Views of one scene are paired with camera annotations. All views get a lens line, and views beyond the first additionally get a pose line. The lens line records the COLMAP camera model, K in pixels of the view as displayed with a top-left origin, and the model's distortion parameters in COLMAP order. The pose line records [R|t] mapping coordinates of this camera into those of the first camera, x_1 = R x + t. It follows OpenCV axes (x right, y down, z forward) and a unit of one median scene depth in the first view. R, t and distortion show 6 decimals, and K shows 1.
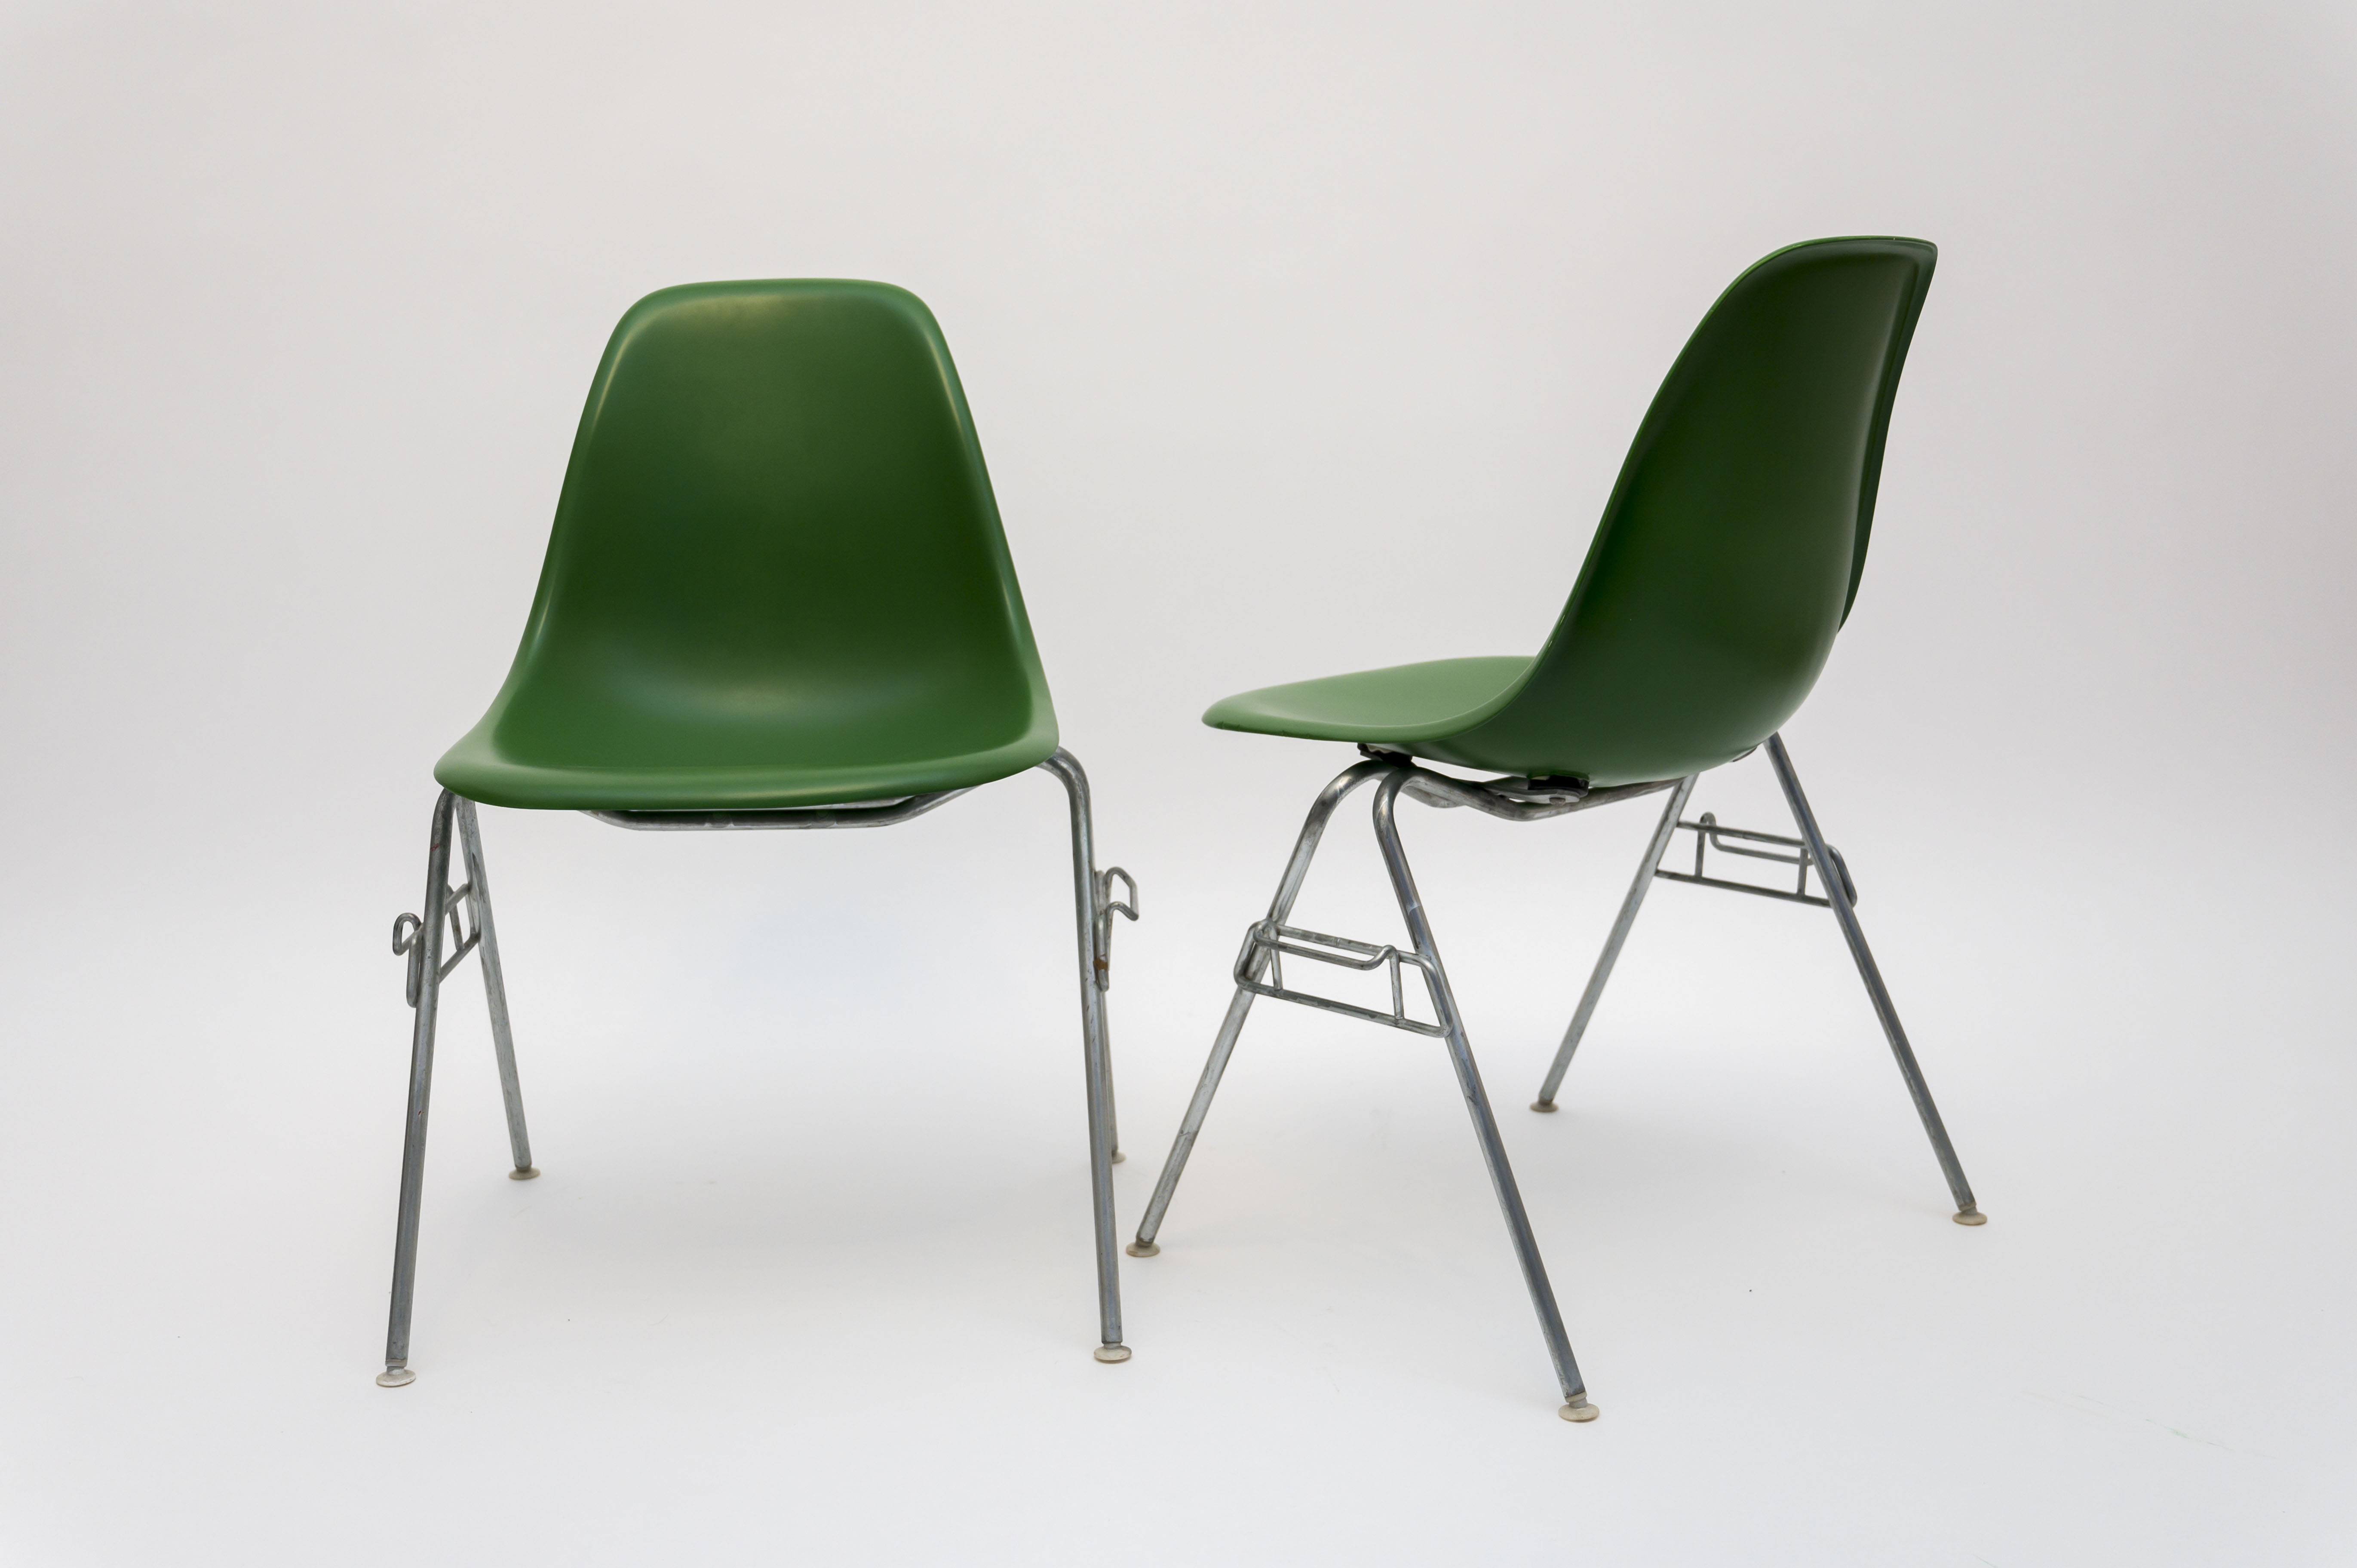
lens RADIAL K [[2583.4, 0, 1134.9], [0, 2583.4, 787.0], [0, 0, 1]] dist [-0.010670, -0.011240]
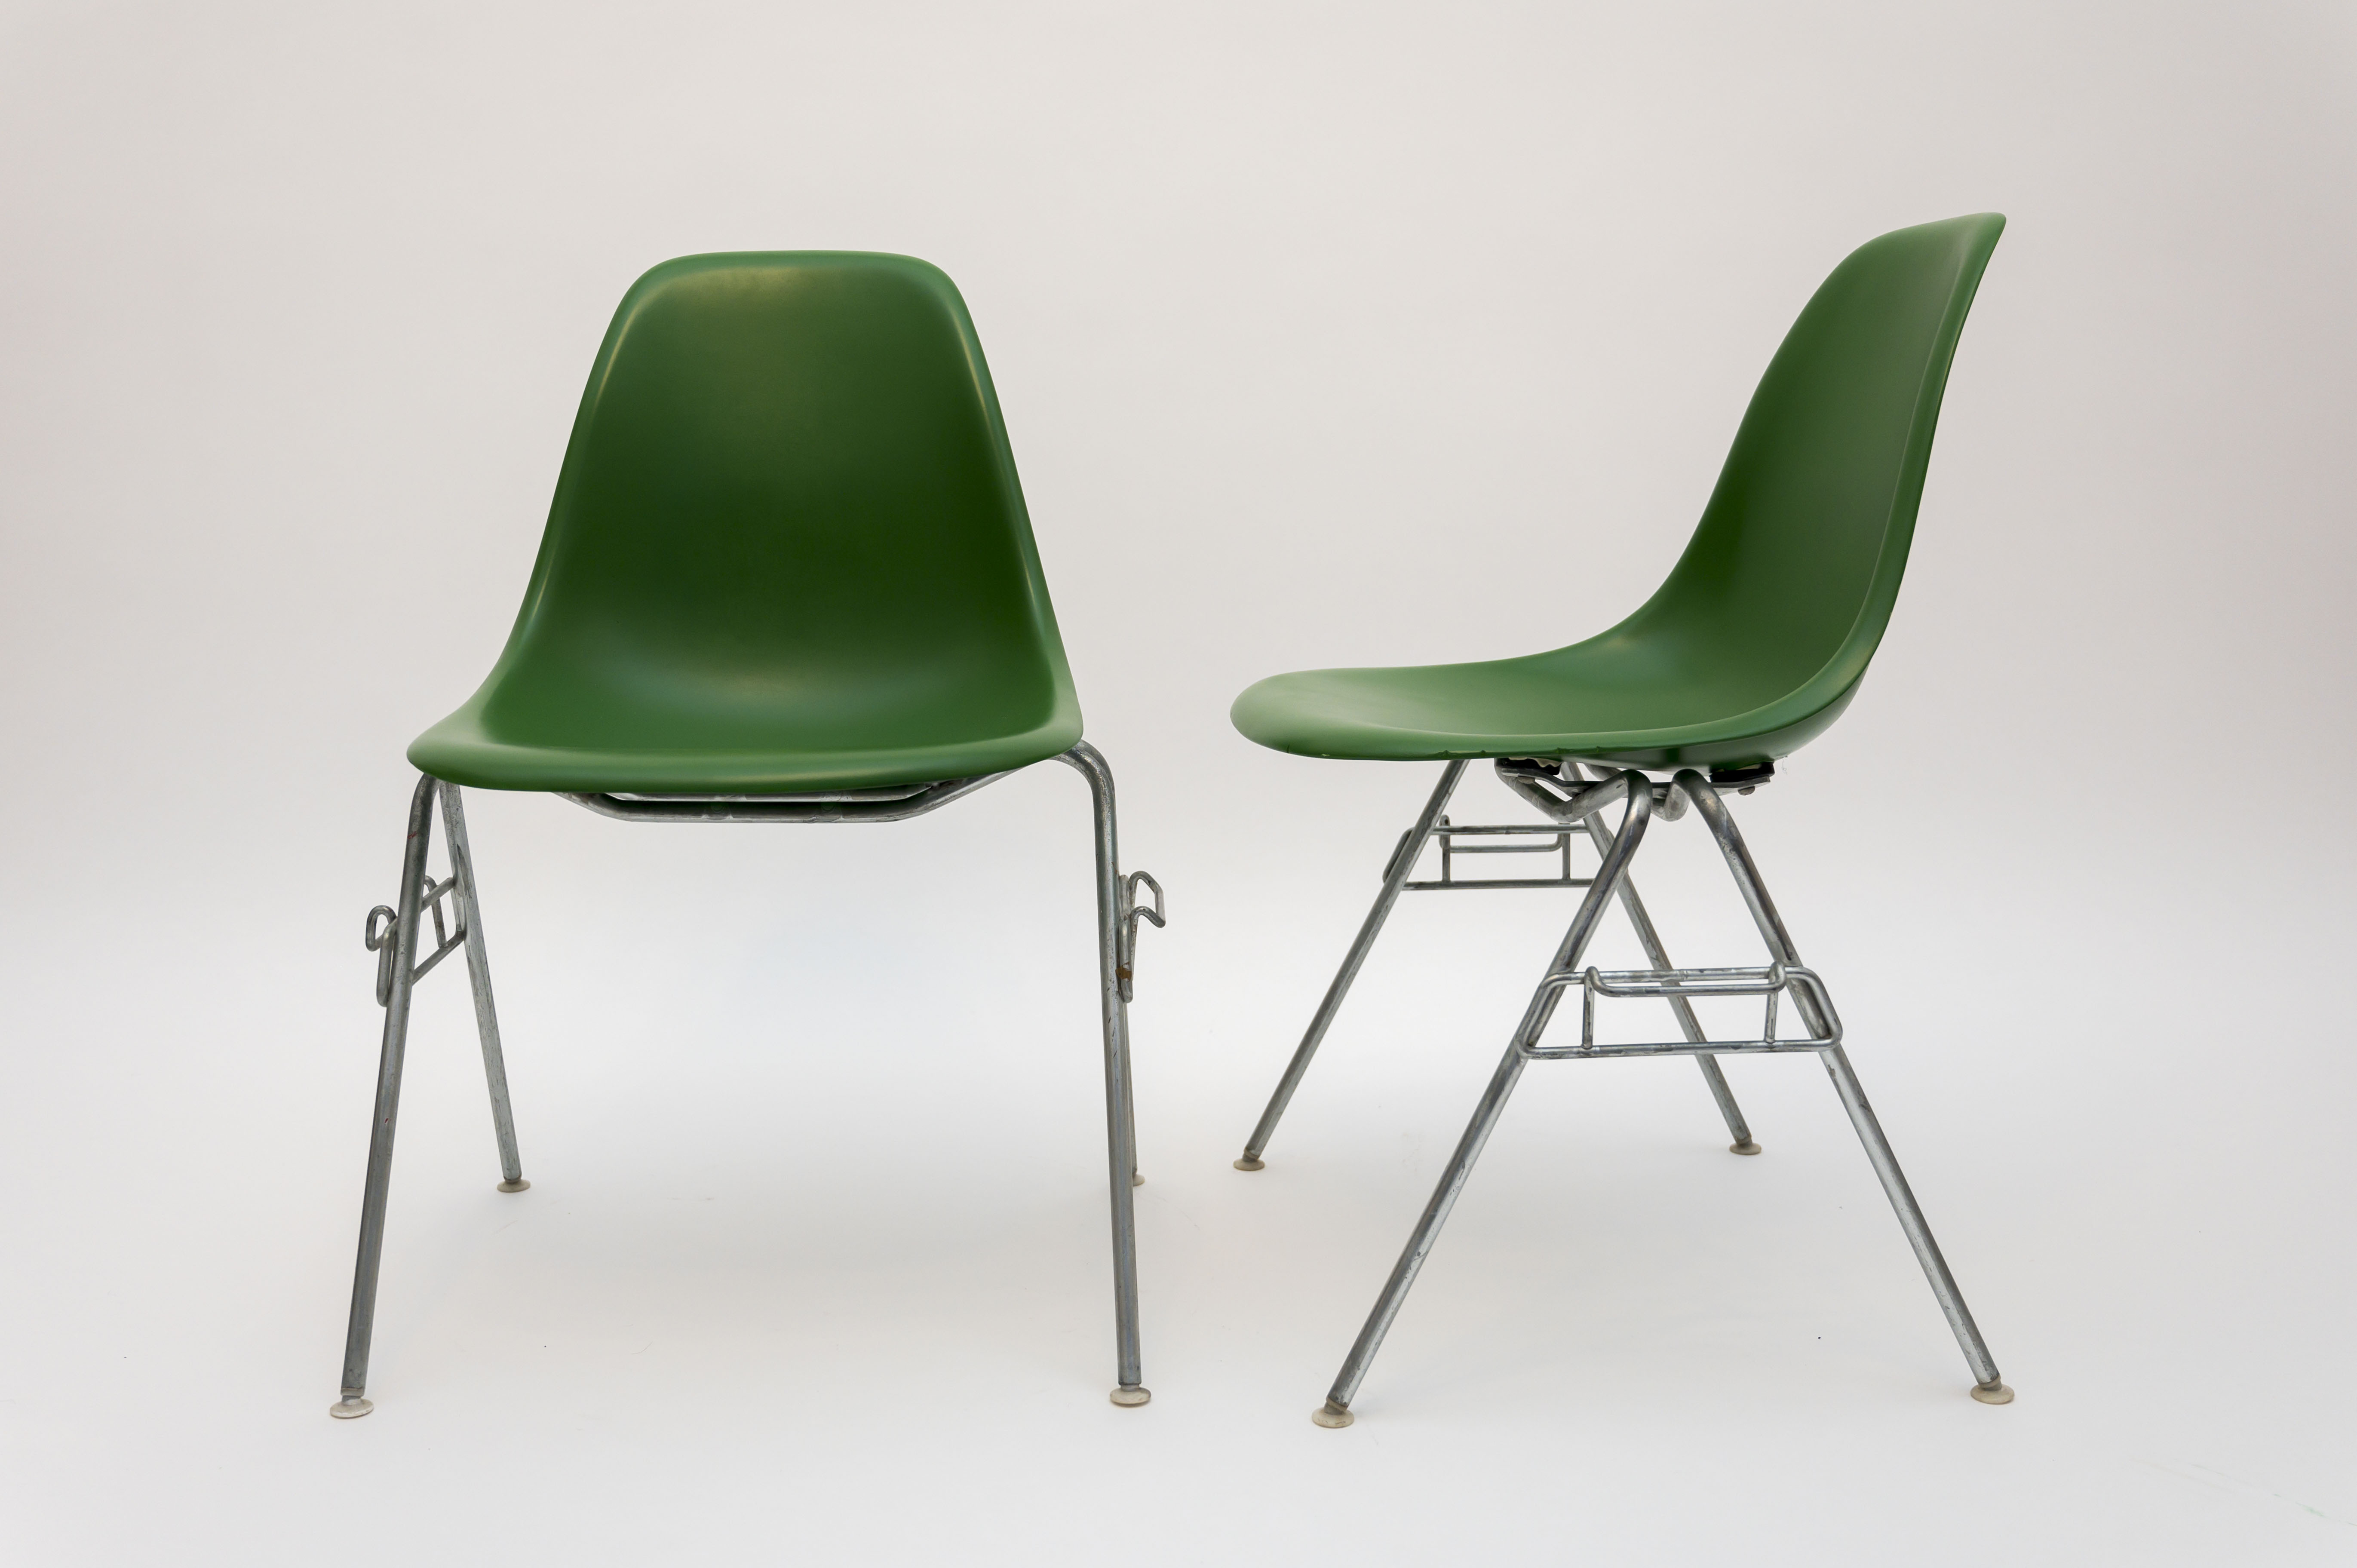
lens RADIAL K [[2383.8, 0, 1125.6], [0, 2383.8, 788.0], [0, 0, 1]] dist [-0.009363, -0.007454]
pose [[0.999820, 0.016319, -0.009671, -0.005313], [-0.016479, 0.999725, -0.016704, 0.016168], [0.009396, 0.016861, 0.999814, 0.139951]]
